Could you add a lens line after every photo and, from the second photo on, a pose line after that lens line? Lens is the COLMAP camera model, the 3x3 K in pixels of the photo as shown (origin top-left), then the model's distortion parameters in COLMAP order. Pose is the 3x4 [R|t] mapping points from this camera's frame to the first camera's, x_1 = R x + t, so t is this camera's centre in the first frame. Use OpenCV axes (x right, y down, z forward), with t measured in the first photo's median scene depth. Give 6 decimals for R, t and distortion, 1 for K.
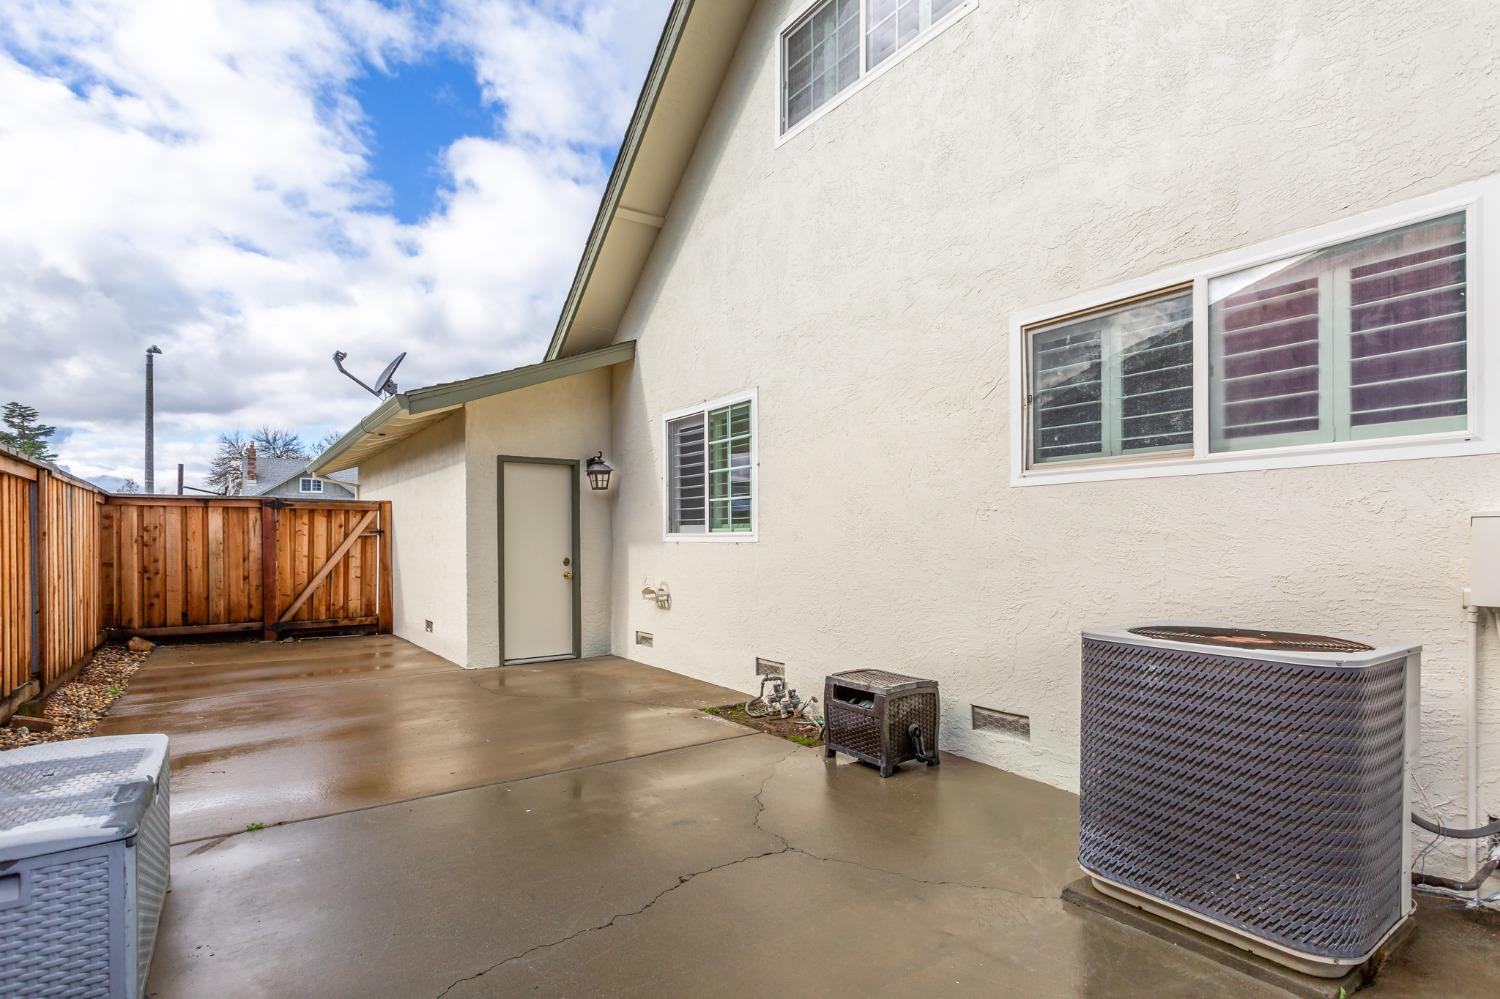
lens RADIAL K [[727.8, 0, 733.3], [0, 727.8, 544.7], [0, 0, 1]] dist [0.000114, 0.000192]
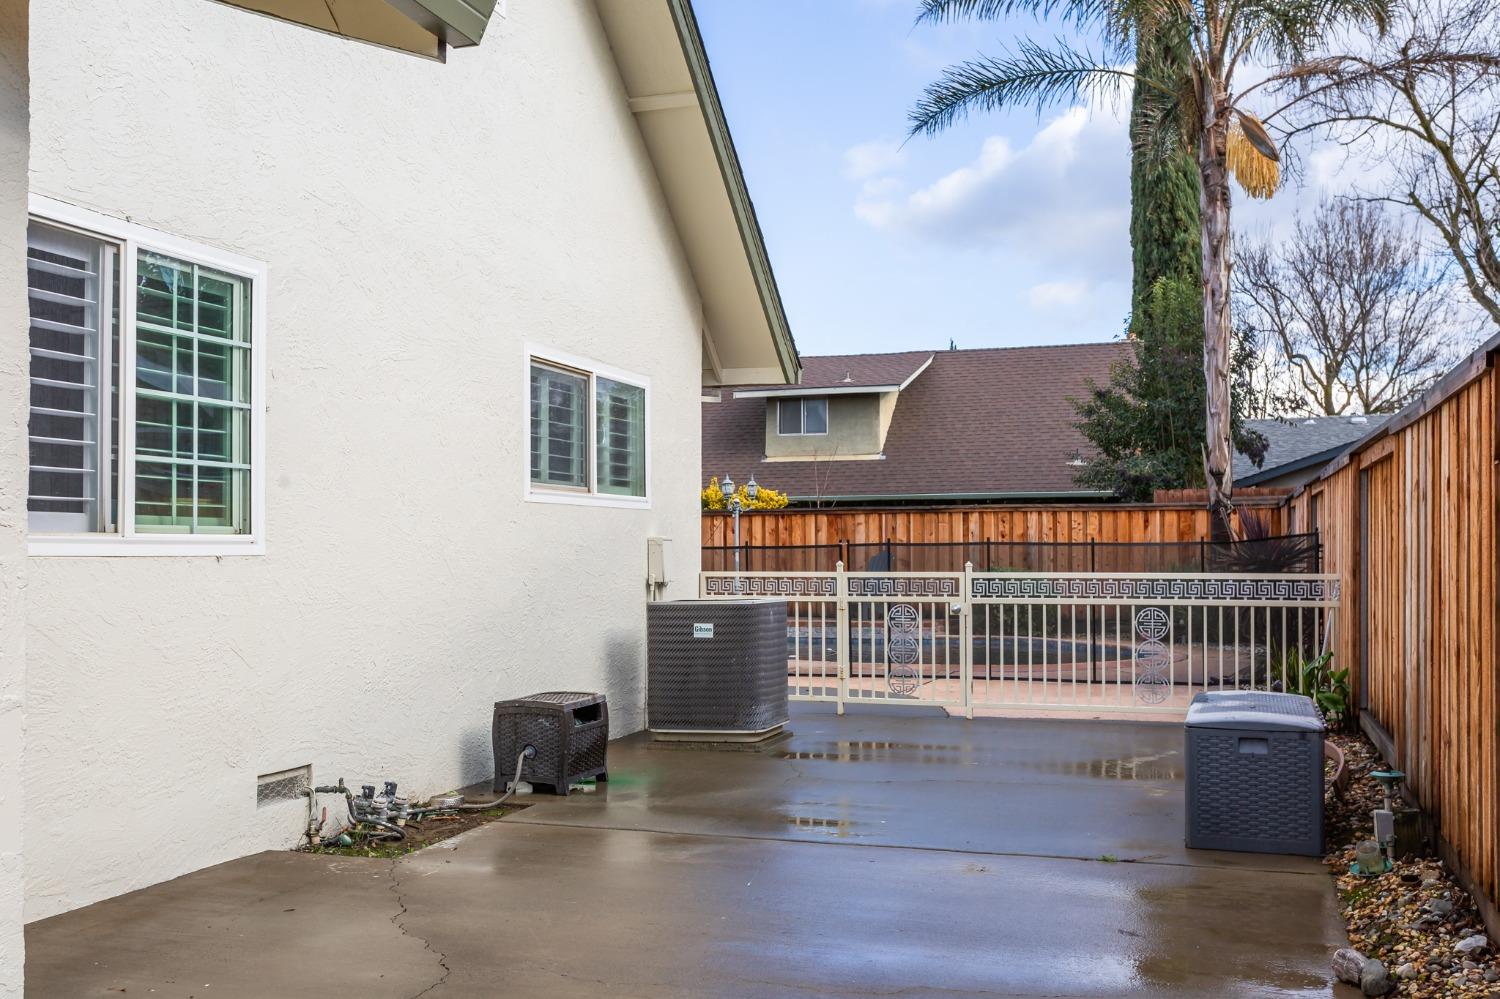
lens RADIAL K [[1466.2, 0, 751.7], [0, 1466.2, 504.0], [0, 0, 1]] dist [-0.009581, 0.000000]
pose [[-0.638464, 0.021510, 0.769351, -0.958248], [0.005867, 0.999716, -0.023082, -0.012972], [-0.769629, -0.010223, -0.638410, 1.329839]]
